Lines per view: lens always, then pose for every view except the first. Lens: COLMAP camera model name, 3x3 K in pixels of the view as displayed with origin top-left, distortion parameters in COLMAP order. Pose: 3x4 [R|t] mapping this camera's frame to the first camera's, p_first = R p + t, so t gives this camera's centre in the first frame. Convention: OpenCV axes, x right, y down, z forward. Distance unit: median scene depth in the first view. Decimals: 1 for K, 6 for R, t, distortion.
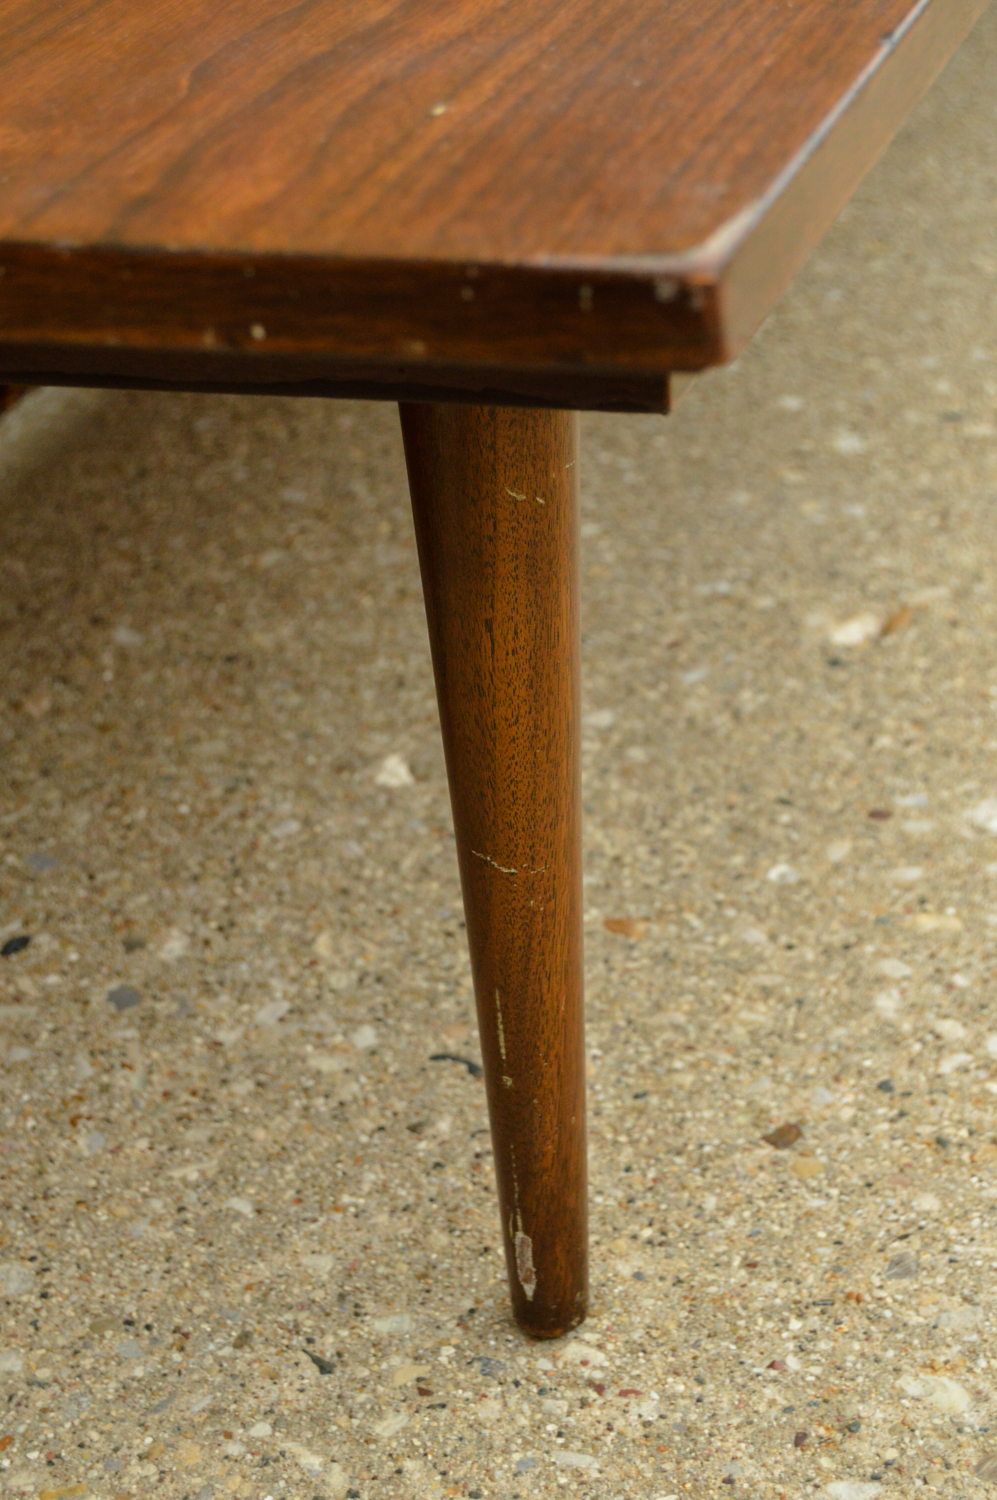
lens RADIAL K [[2991.8, 0, 499.3], [0, 2991.8, 750.1], [0, 0, 1]] dist [-0.060047, 0.000000]
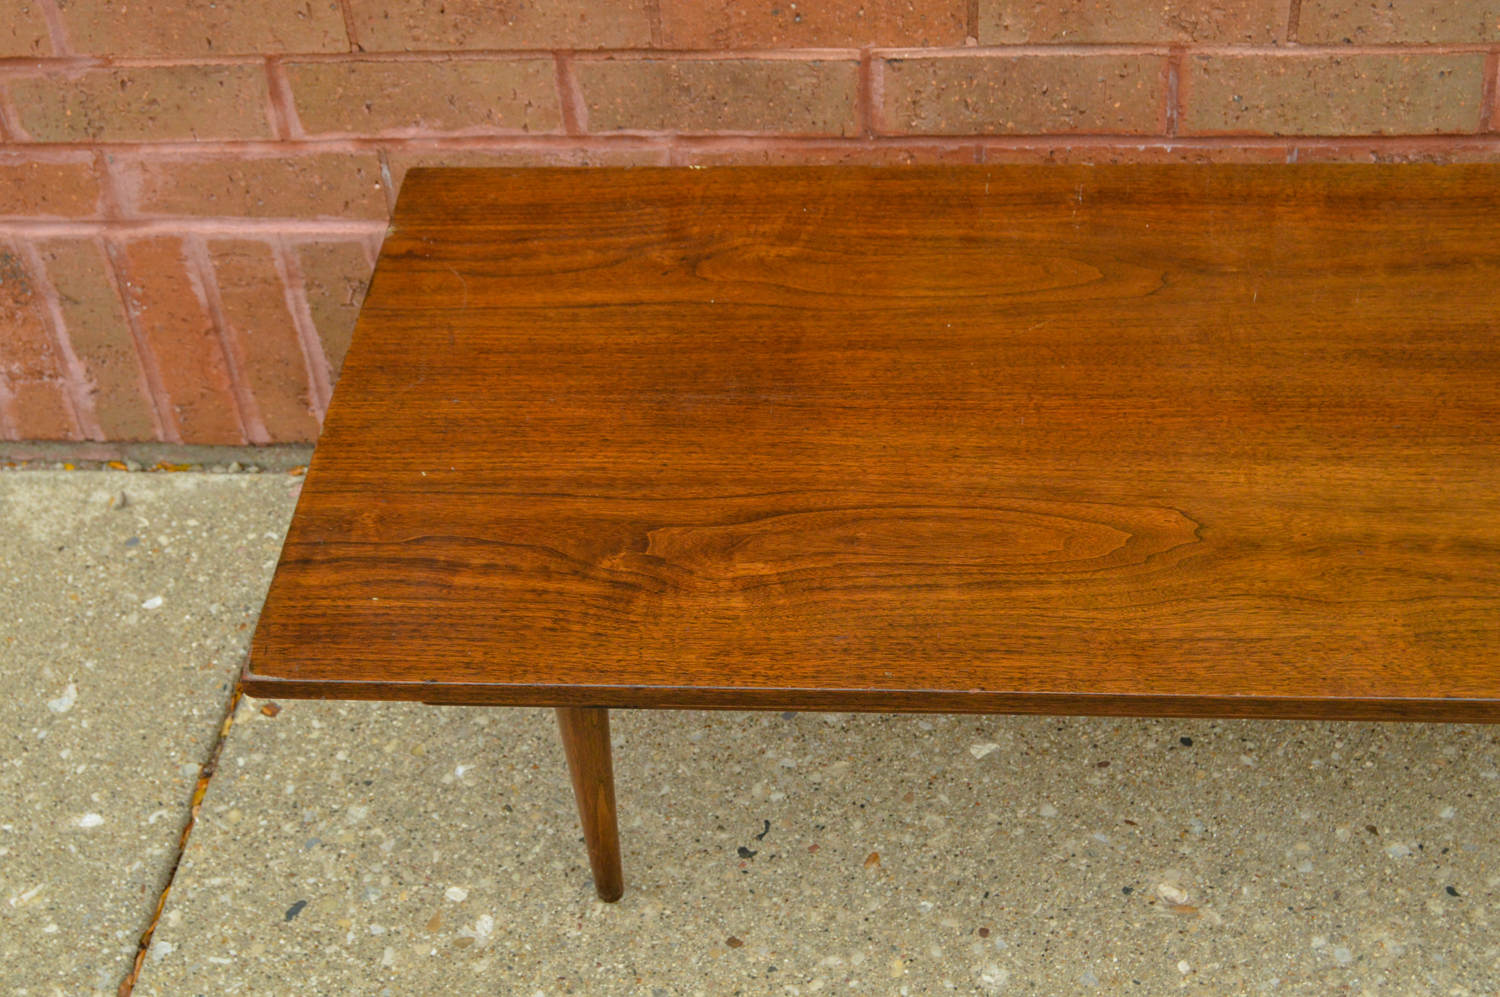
lens RADIAL K [[2221.6, 0, 746.0], [0, 2221.6, 512.6], [0, 0, 1]] dist [-0.052157, 0.000000]
pose [[0.260953, 0.710490, -0.653535, 1.045261], [-0.429524, 0.691742, 0.580519, -1.194467], [0.864530, 0.129221, 0.485684, 0.041551]]
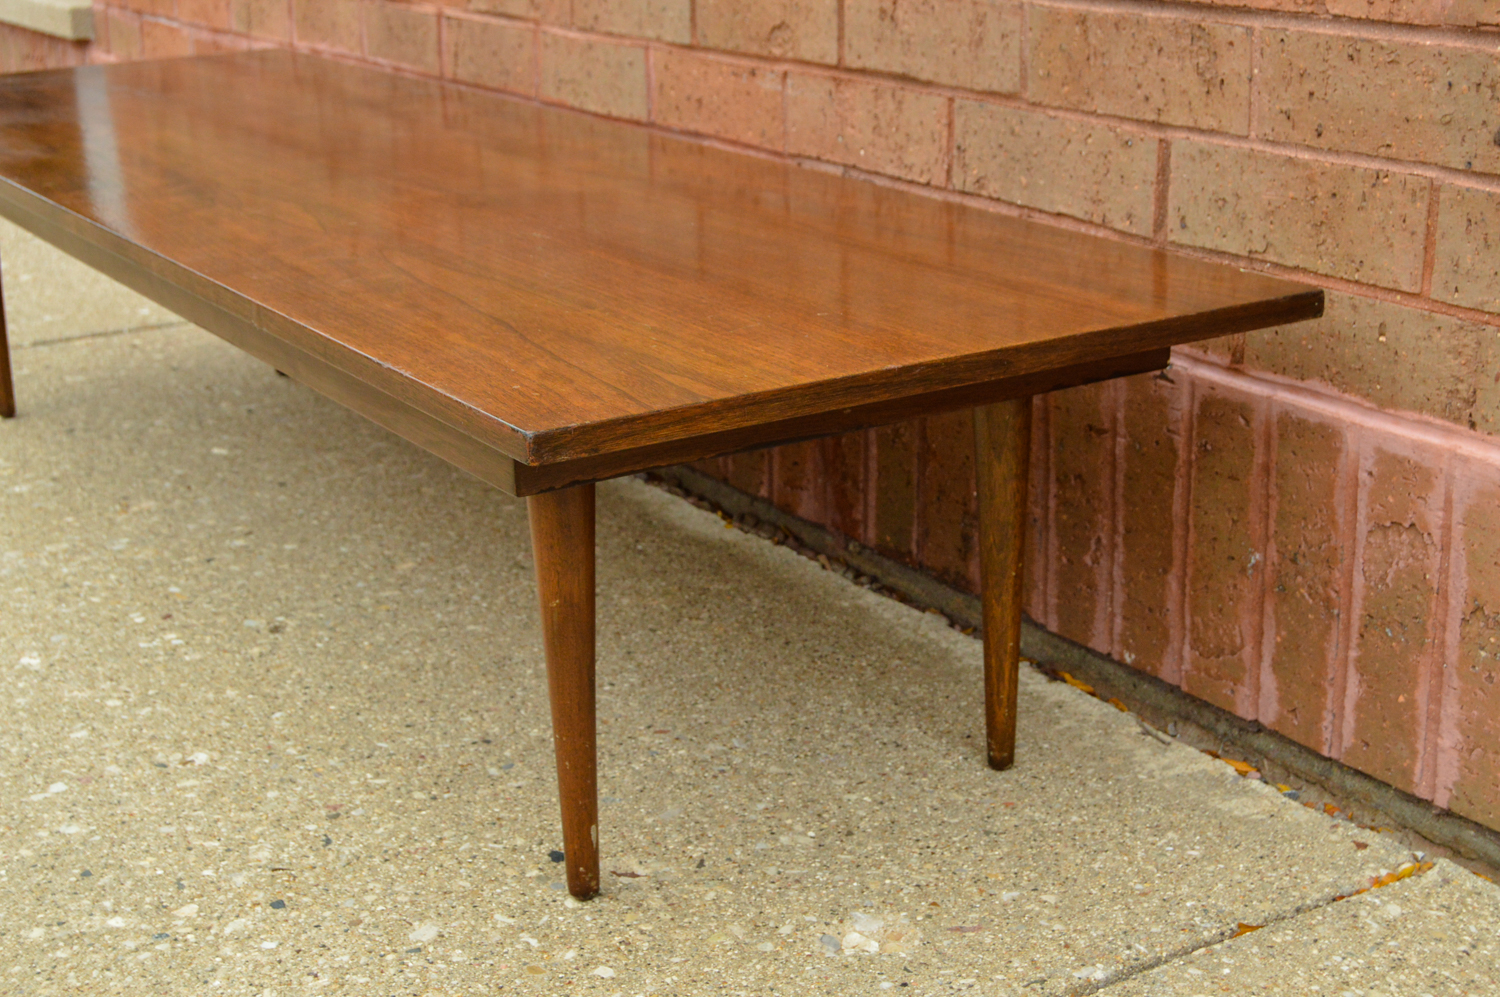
lens RADIAL K [[2306.4, 0, 762.0], [0, 2306.4, 505.8], [0, 0, 1]] dist [-0.037825, 0.000000]
pose [[-0.620325, 0.331245, -0.710967, 1.540967], [-0.307855, 0.730881, 0.609129, -1.827378], [0.721403, 0.596732, -0.351408, 2.690574]]
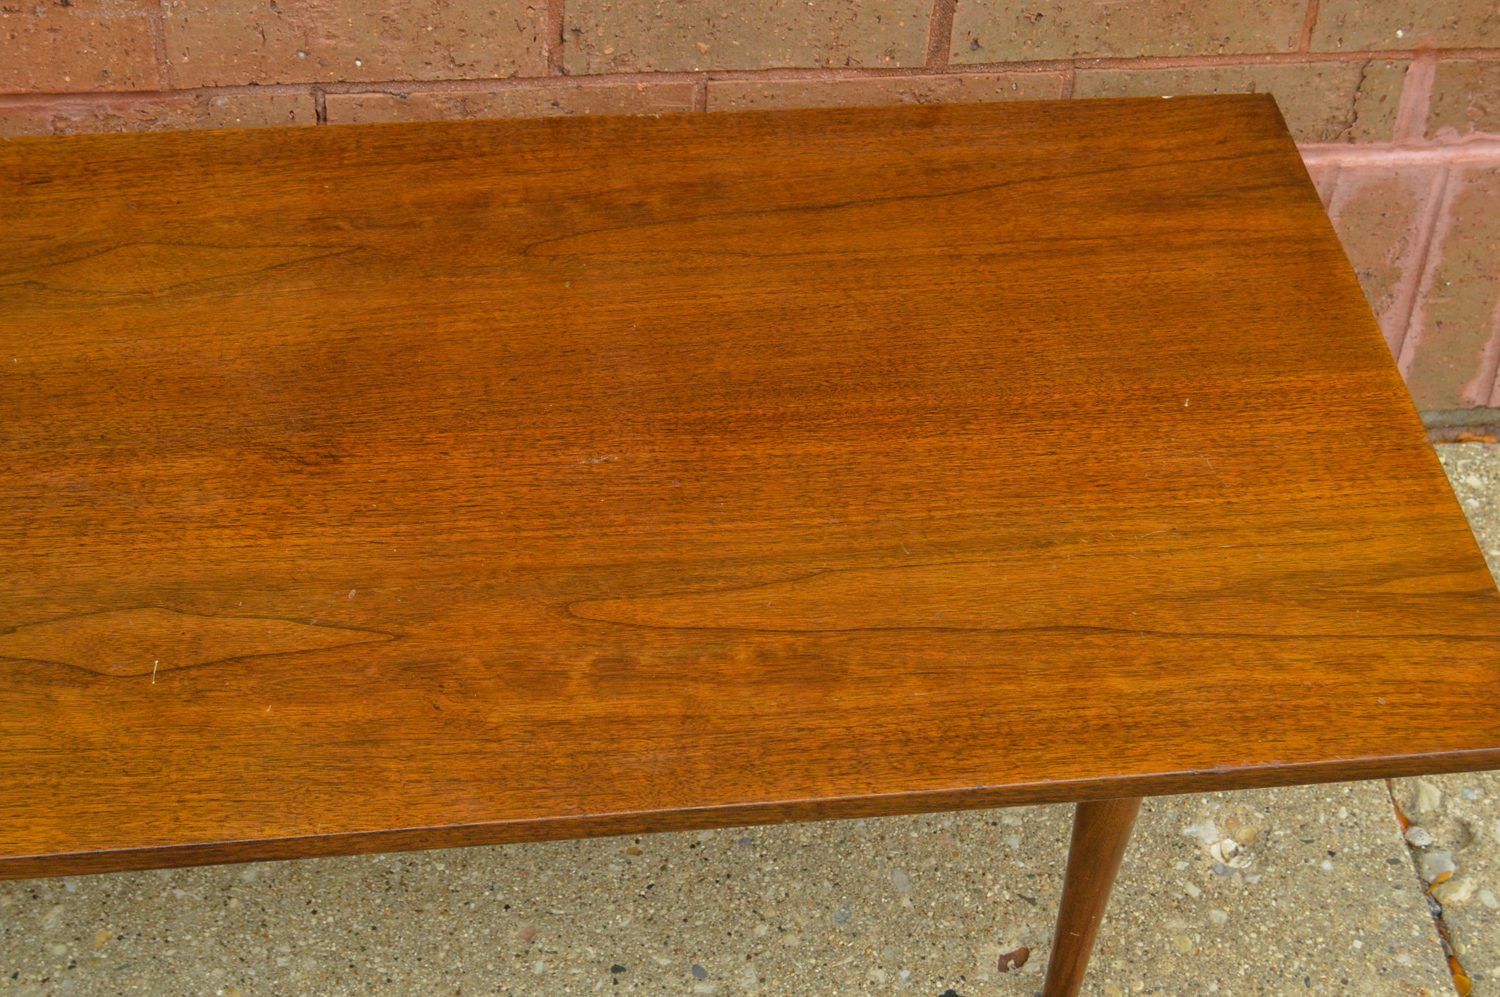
lens RADIAL K [[2663.1, 0, 764.5], [0, 2663.1, 532.0], [0, 0, 1]] dist [-0.030952, 0.000000]
pose [[0.451097, 0.710221, -0.540460, 1.213991], [-0.514000, 0.701803, 0.493231, -1.622175], [0.729600, 0.055302, 0.681635, 0.771424]]
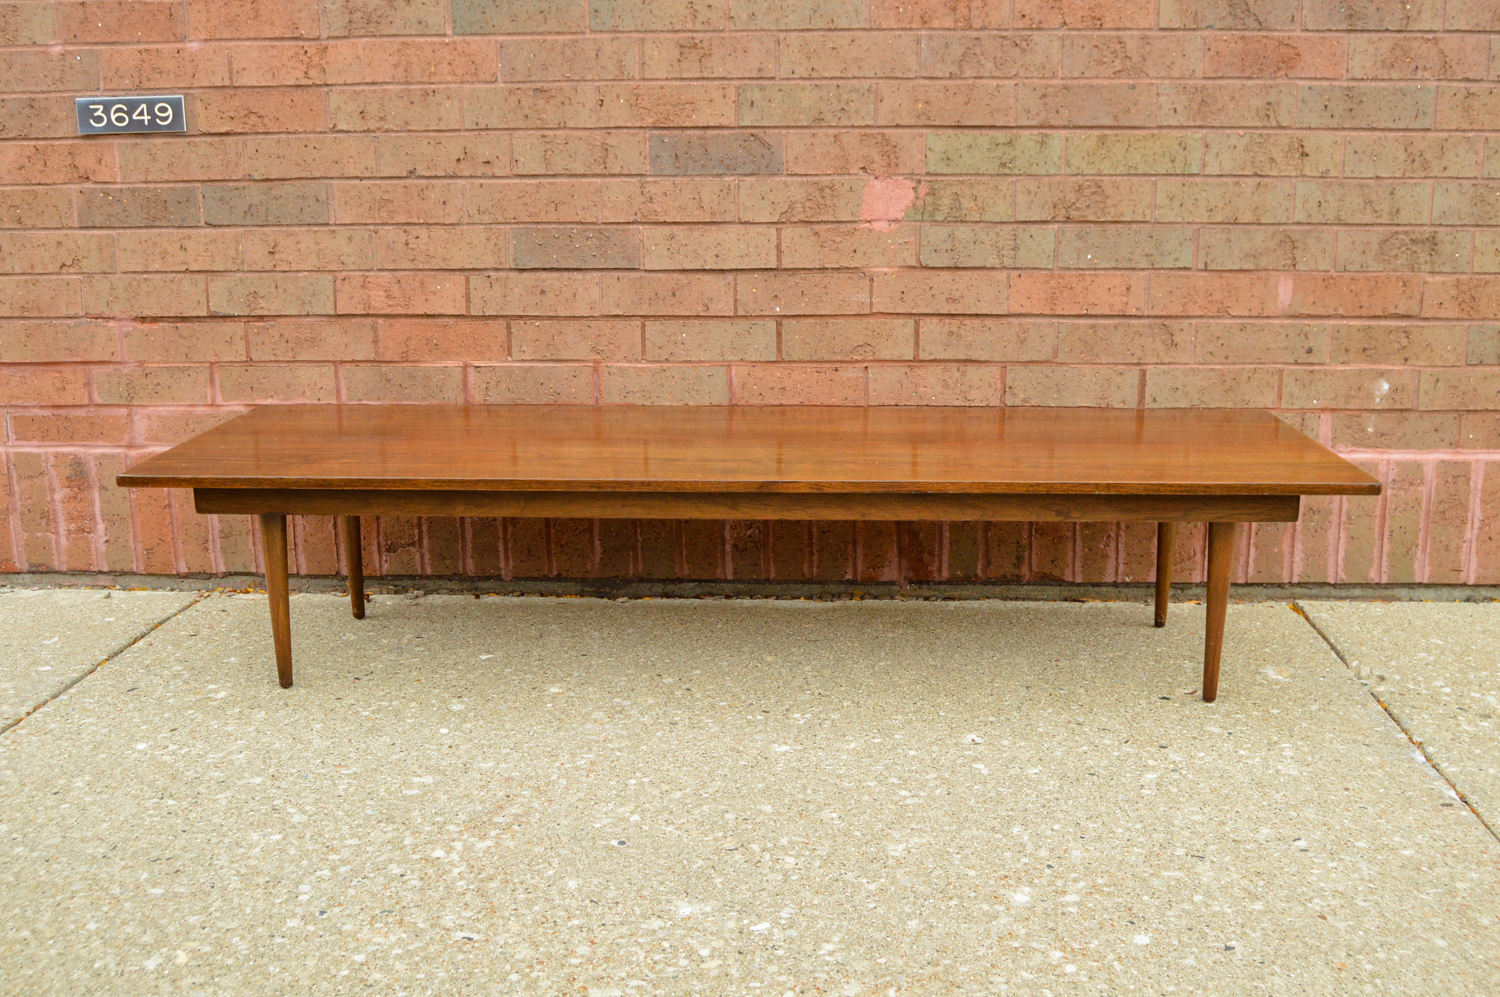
lens RADIAL K [[1434.6, 0, 772.6], [0, 1434.6, 479.7], [0, 0, 1]] dist [-0.075874, 0.000000]
pose [[0.291366, 0.303061, -0.907336, 2.401556], [-0.479974, 0.866774, 0.135382, -0.883749], [0.827484, 0.396052, 0.398010, 0.471681]]
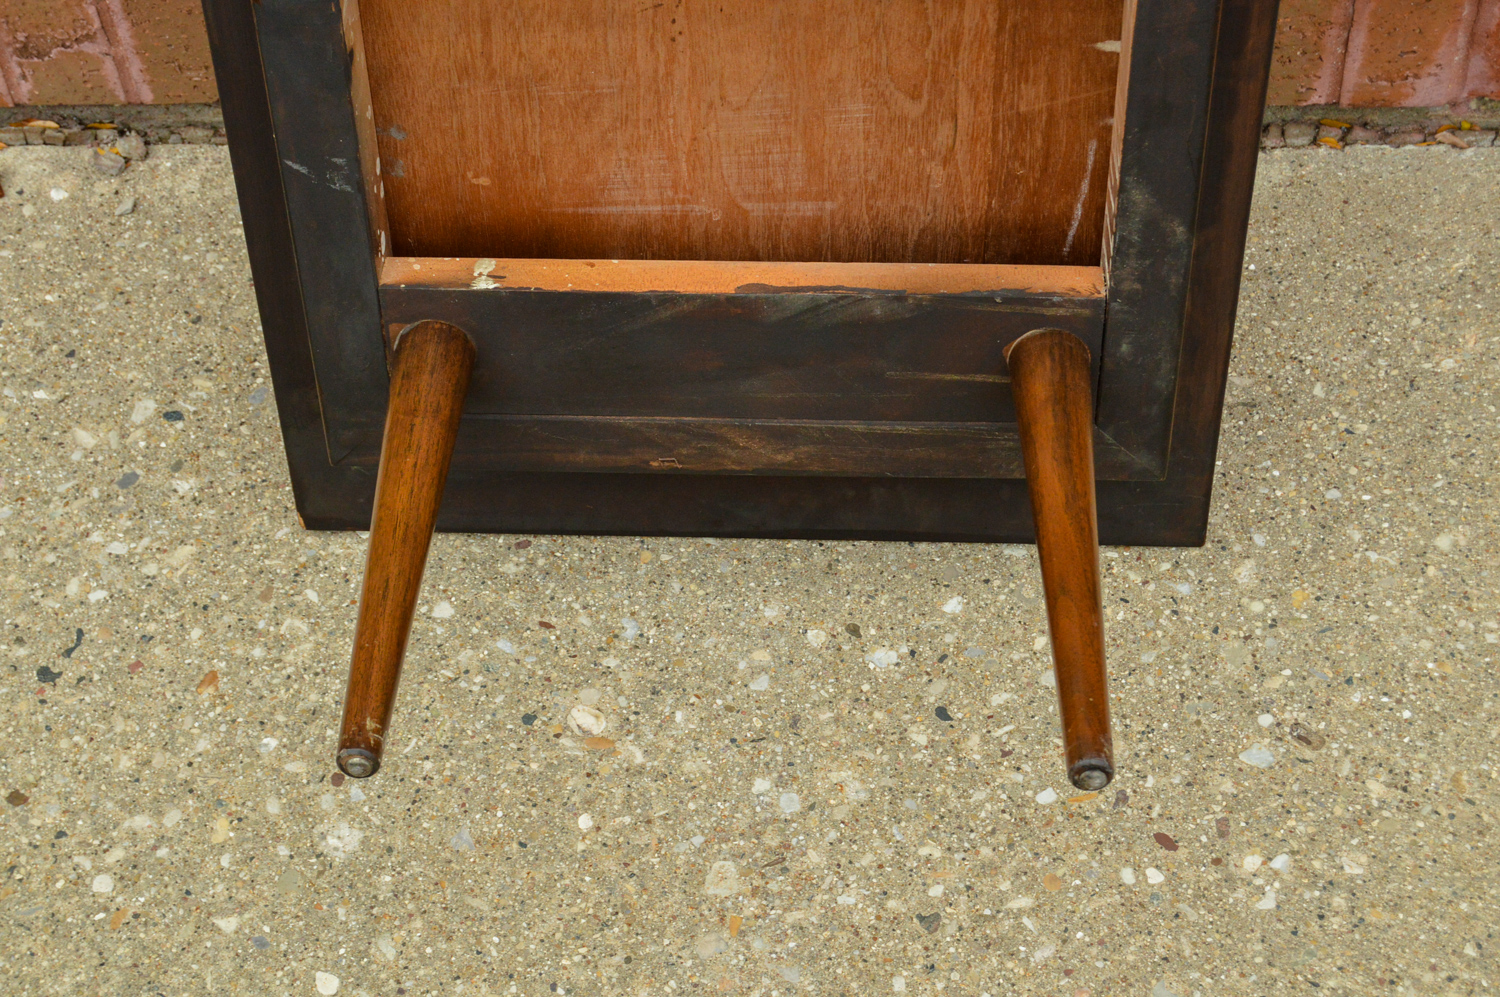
lens RADIAL K [[2663.1, 0, 755.0], [0, 2663.1, 497.0], [0, 0, 1]] dist [-0.030952, 0.000000]
pose [[0.306229, 0.813400, -0.494574, 0.923780], [-0.452505, 0.581463, 0.676121, -1.354299], [0.837534, 0.016749, 0.546129, 0.436015]]
